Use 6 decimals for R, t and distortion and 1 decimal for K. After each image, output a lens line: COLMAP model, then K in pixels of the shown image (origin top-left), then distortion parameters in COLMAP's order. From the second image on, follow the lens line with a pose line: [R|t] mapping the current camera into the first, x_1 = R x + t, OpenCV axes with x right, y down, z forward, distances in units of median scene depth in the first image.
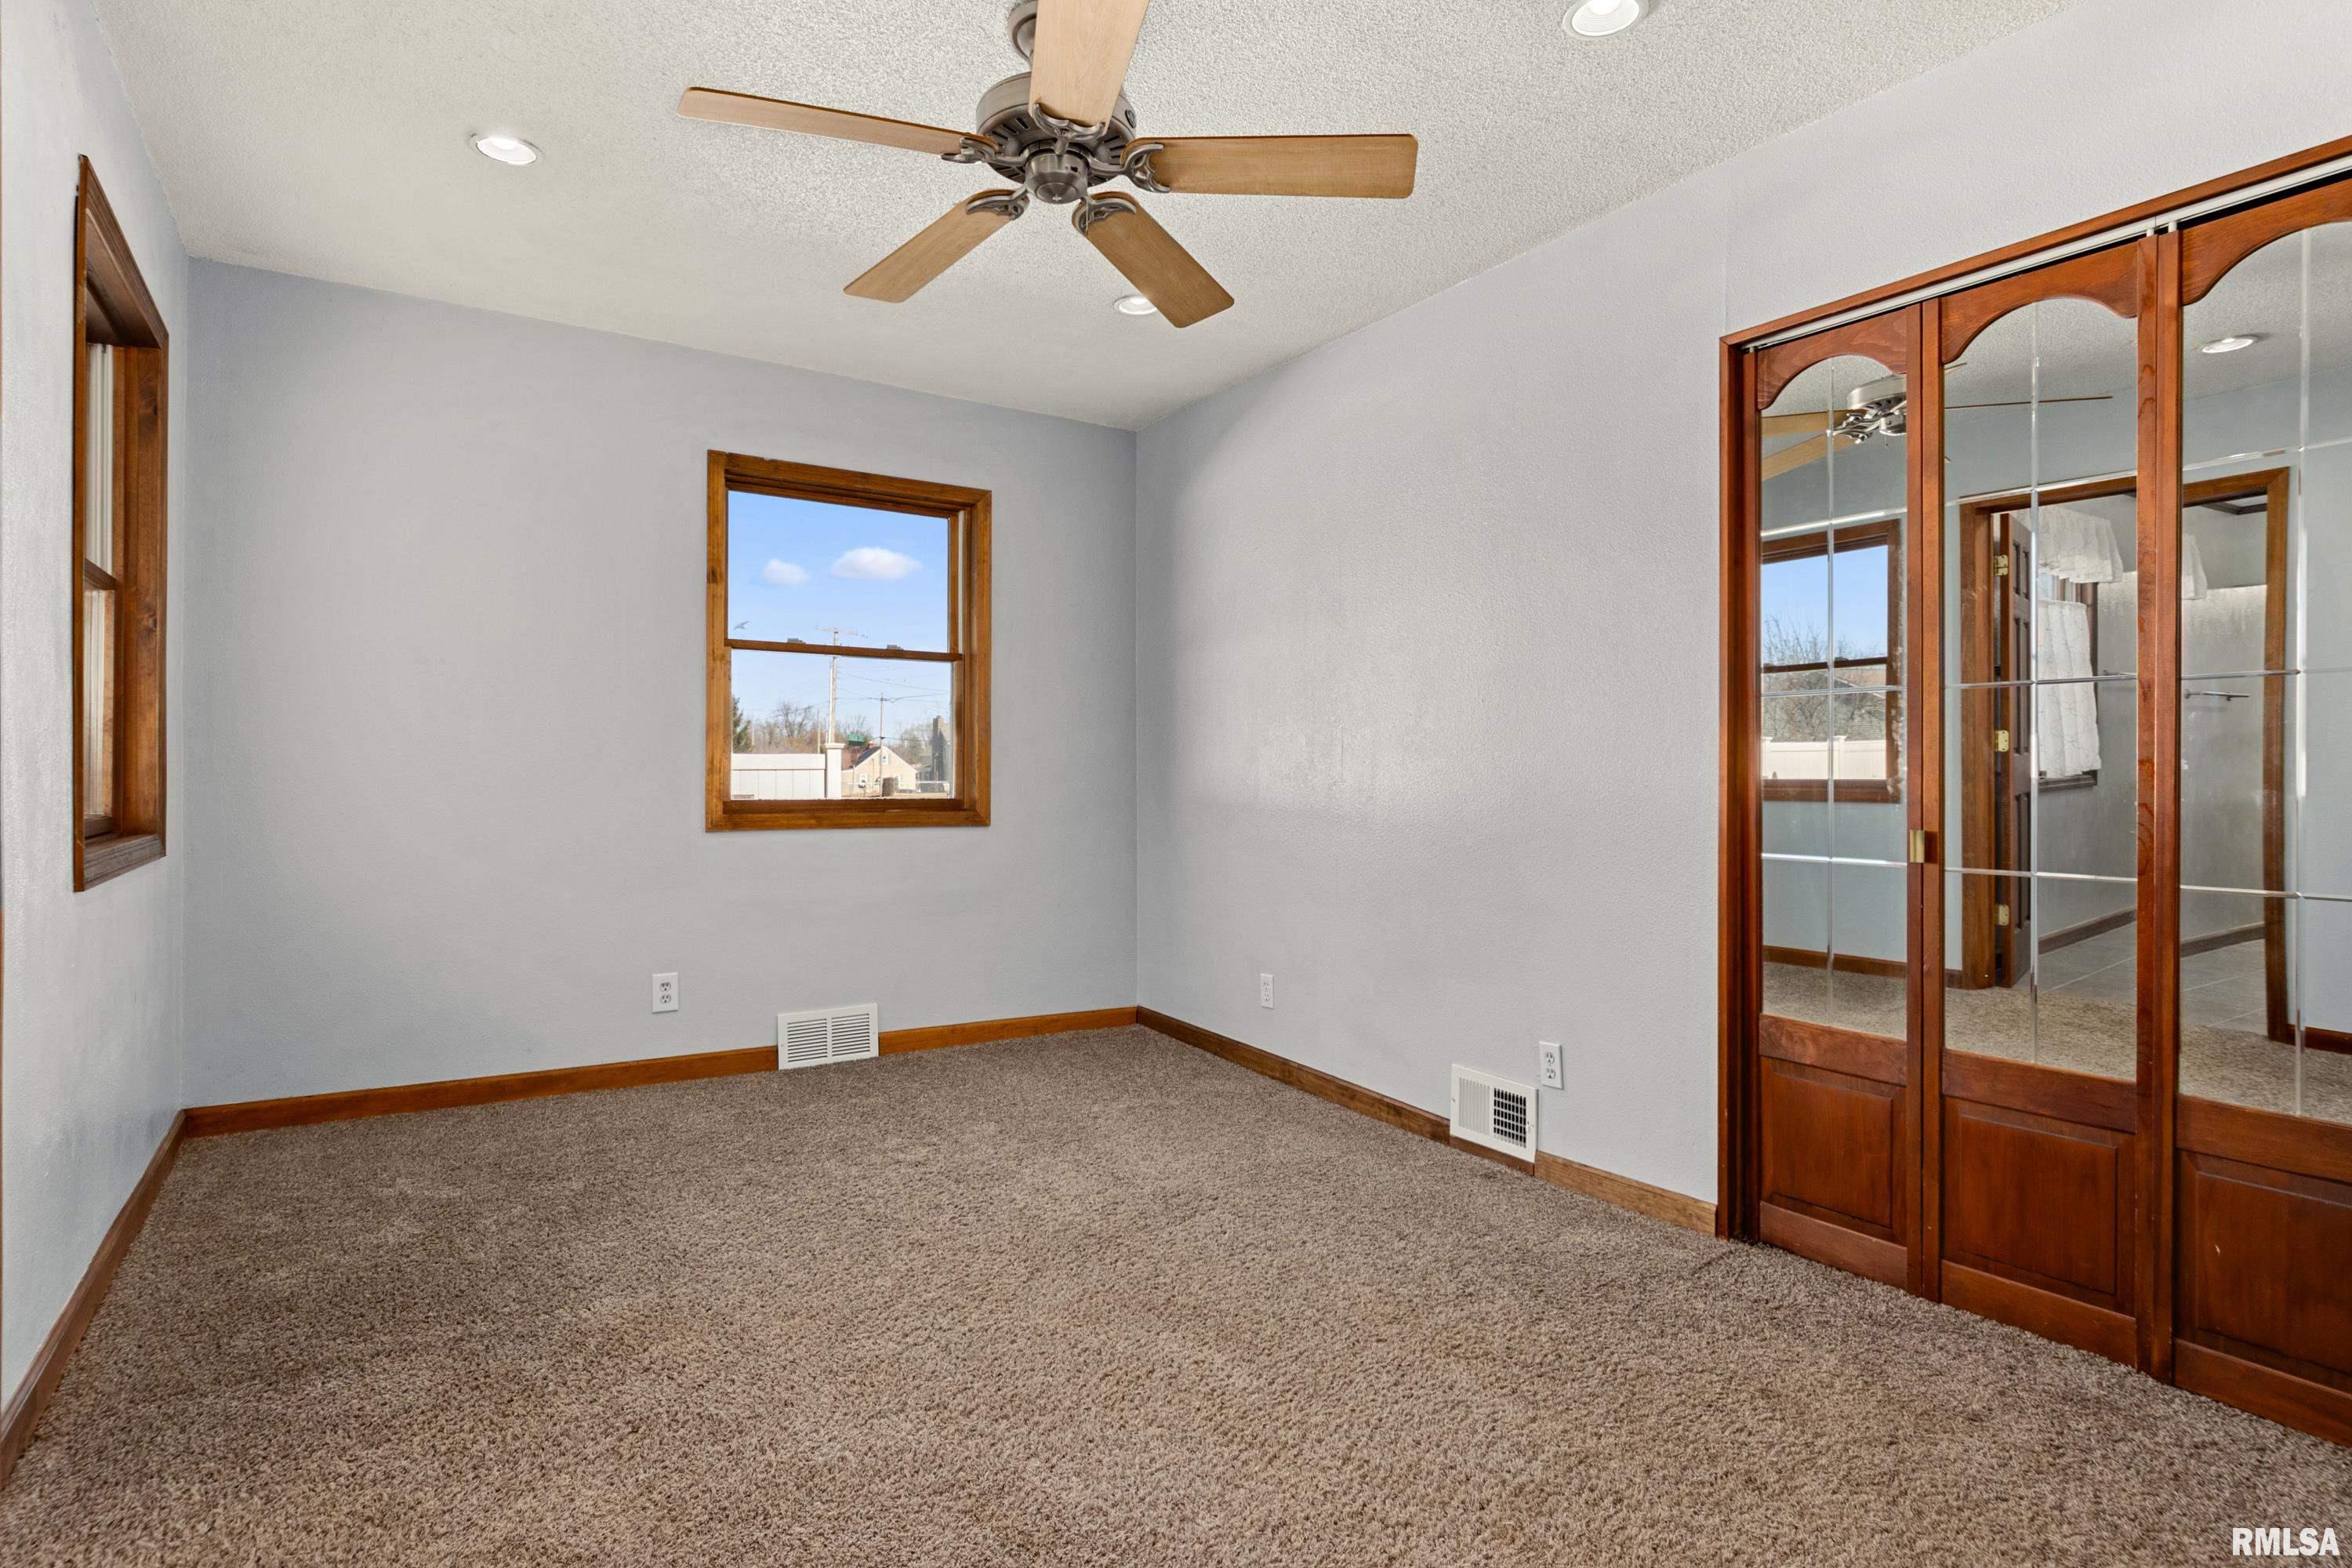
lens RADIAL K [[1204.0, 0, 1160.3], [0, 1204.0, 772.9], [0, 0, 1]] dist [0.001578, 0.000262]
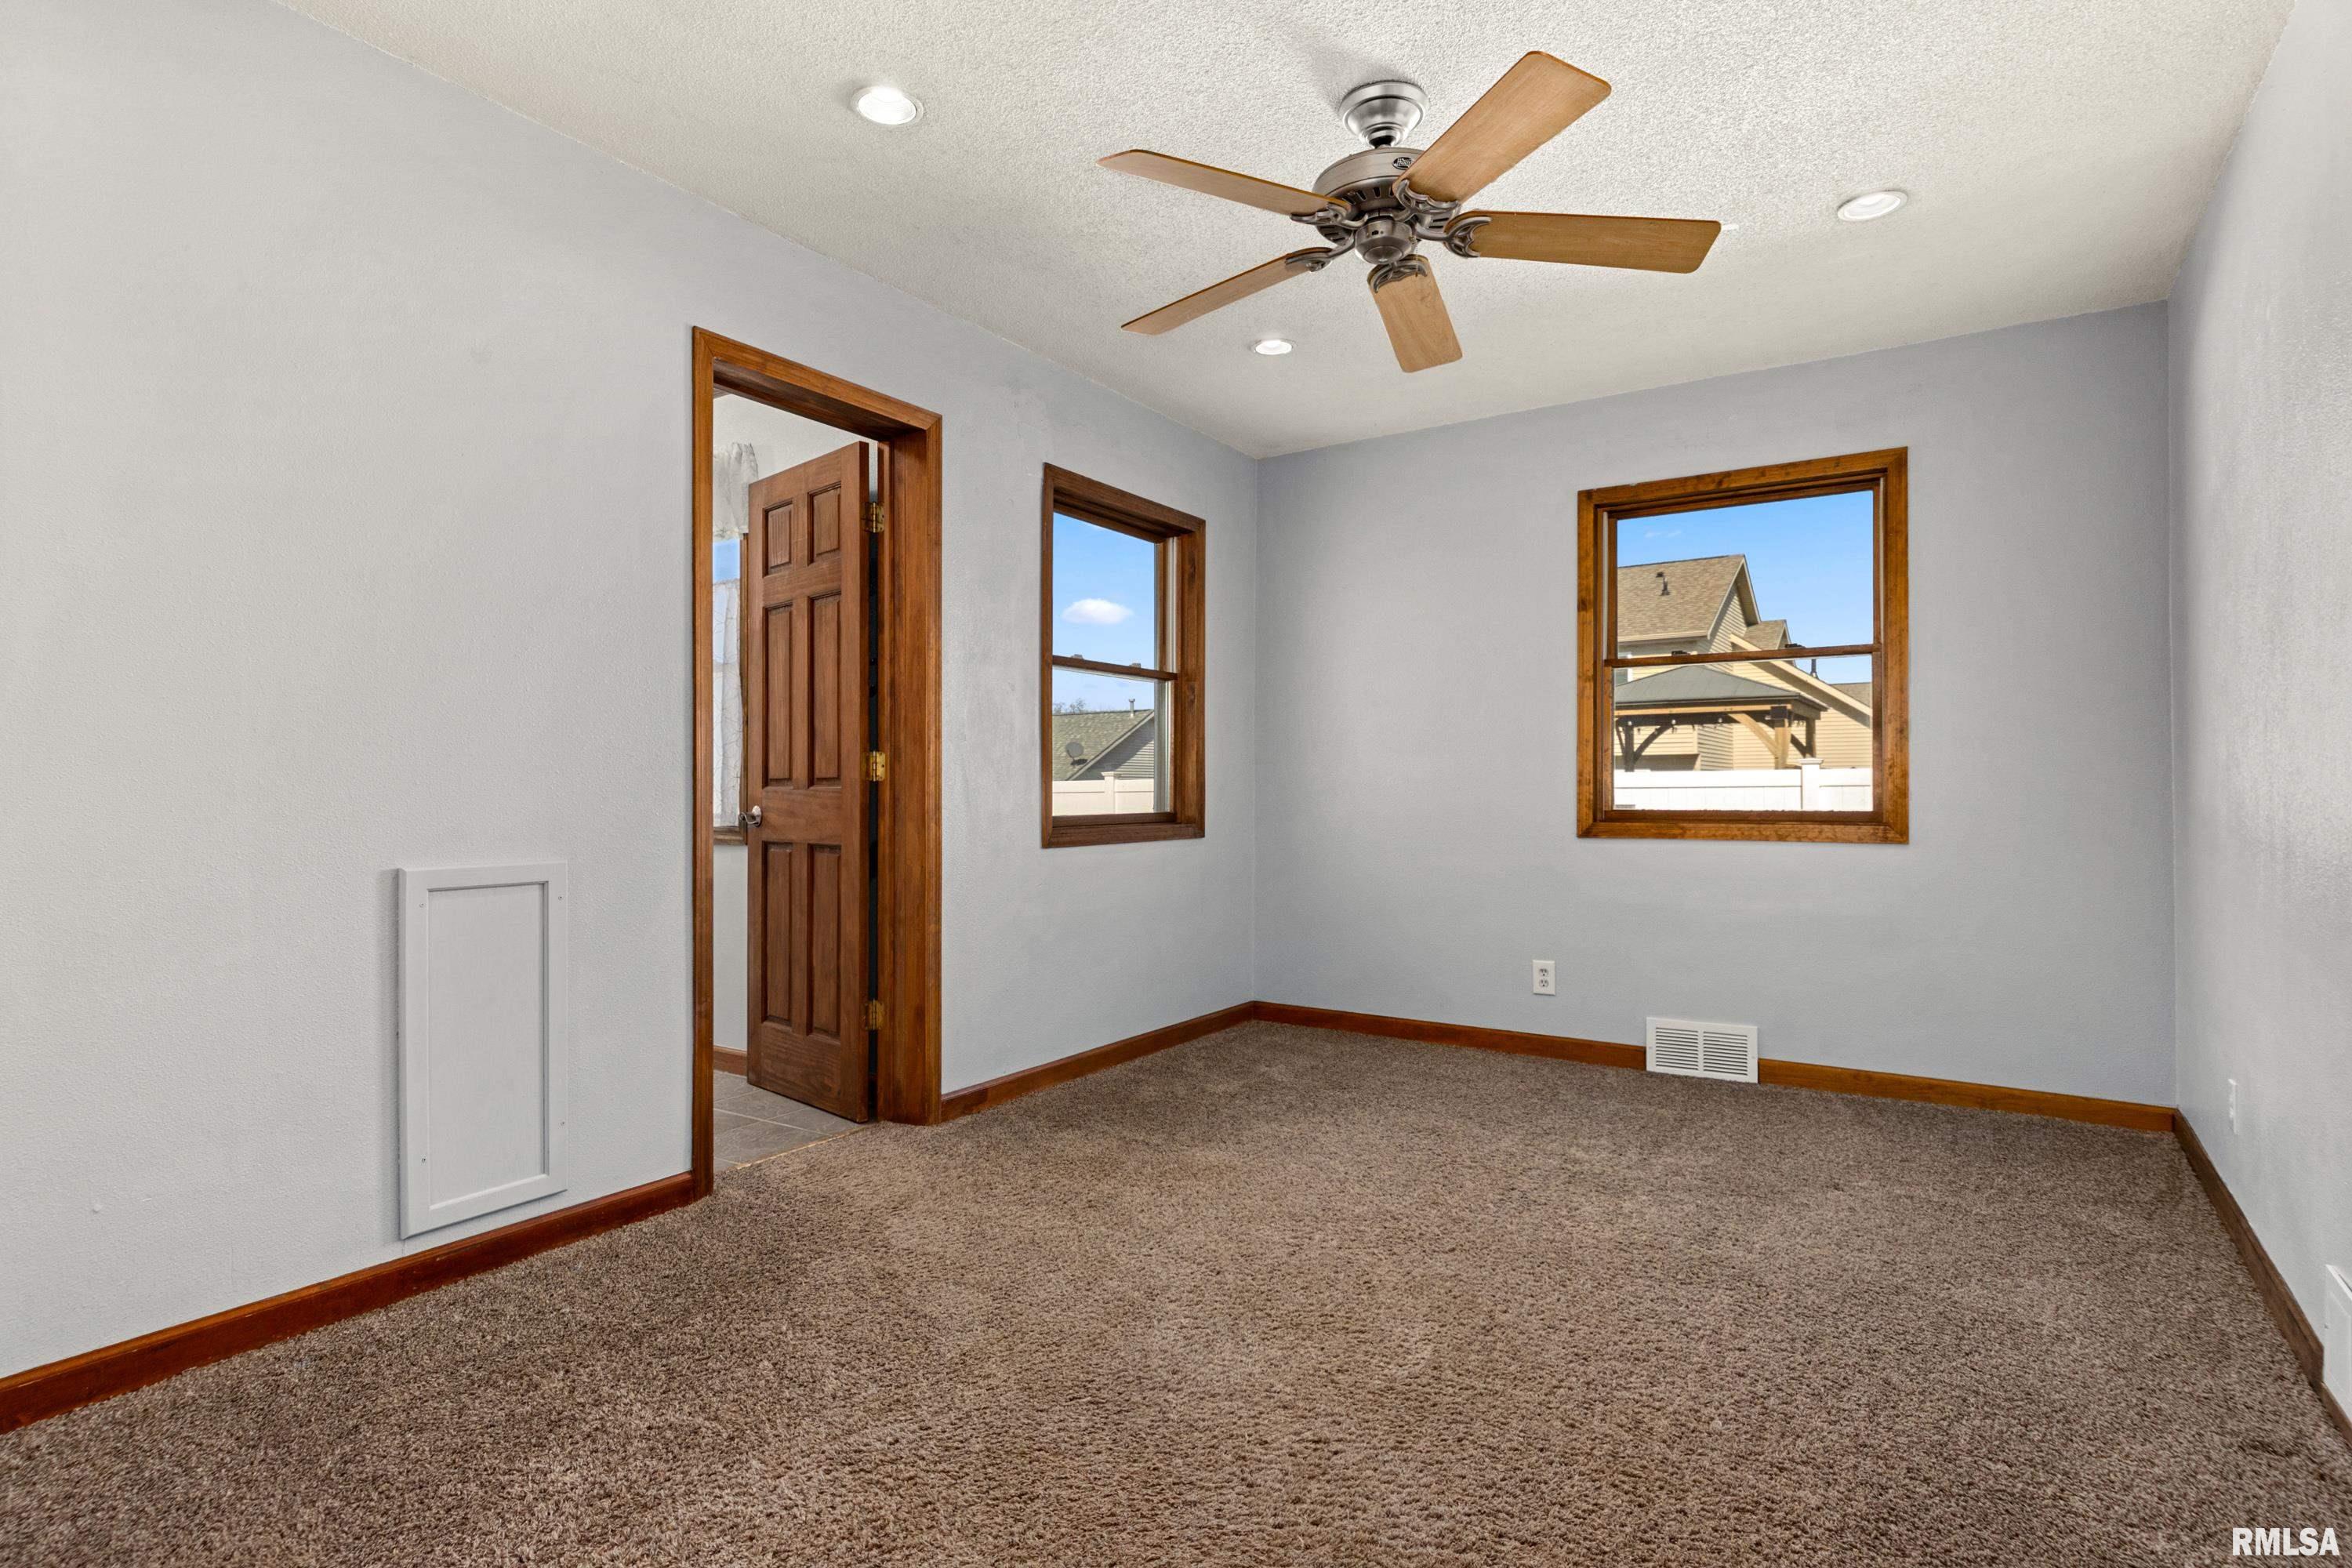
lens RADIAL K [[1209.9, 0, 1176.0], [0, 1209.9, 784.0], [0, 0, 1]] dist [-0.005997, 0.000129]
pose [[0.405180, -0.010095, -0.914181, 0.490560], [0.004888, 0.999949, -0.008875, 0.007926], [0.914224, -0.000873, 0.405209, 0.218956]]
